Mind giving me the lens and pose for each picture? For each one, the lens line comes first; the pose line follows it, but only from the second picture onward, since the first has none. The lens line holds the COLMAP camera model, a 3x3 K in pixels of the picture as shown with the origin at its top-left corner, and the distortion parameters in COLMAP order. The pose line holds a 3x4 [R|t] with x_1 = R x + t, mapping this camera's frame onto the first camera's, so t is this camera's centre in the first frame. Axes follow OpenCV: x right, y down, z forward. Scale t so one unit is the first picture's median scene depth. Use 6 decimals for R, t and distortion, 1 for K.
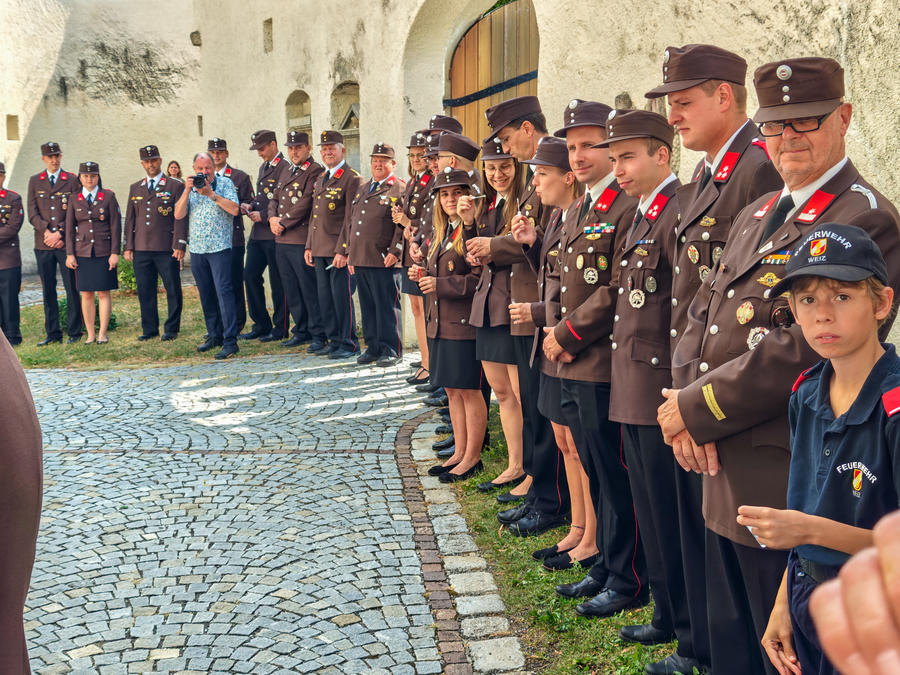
lens RADIAL K [[1235.8, 0, 450.0], [0, 1235.8, 337.5], [0, 0, 1]] dist [0.011863, -0.109326]
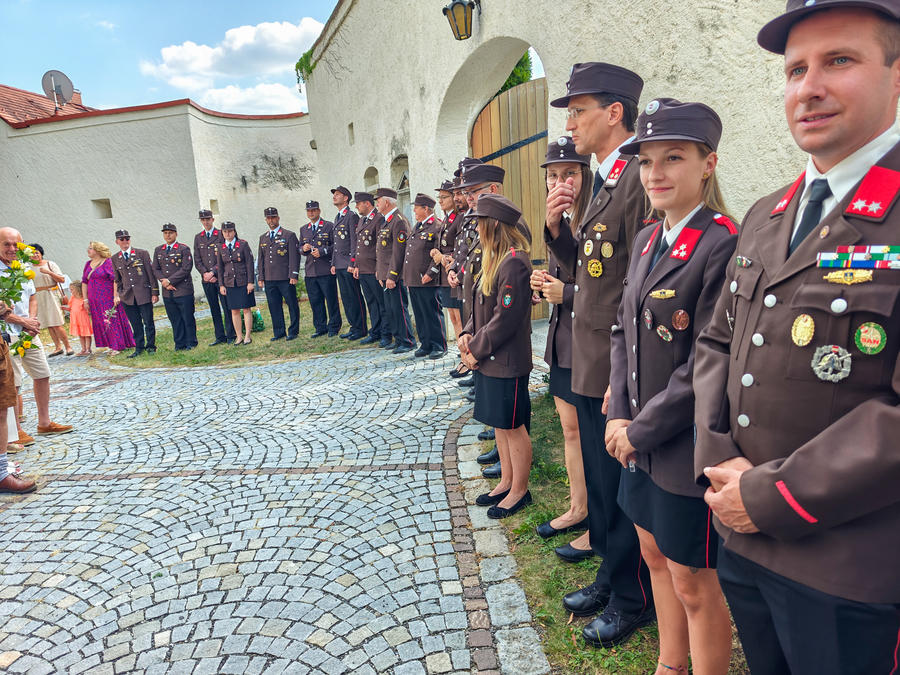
lens RADIAL K [[577.1, 0, 450.0], [0, 577.1, 337.5], [0, 0, 1]] dist [-0.003138, -0.009311]
pose [[0.997911, -0.049733, -0.041225, -0.008538], [0.052150, 0.996848, 0.059781, -0.036456], [0.038122, -0.061807, 0.997360, 0.361583]]
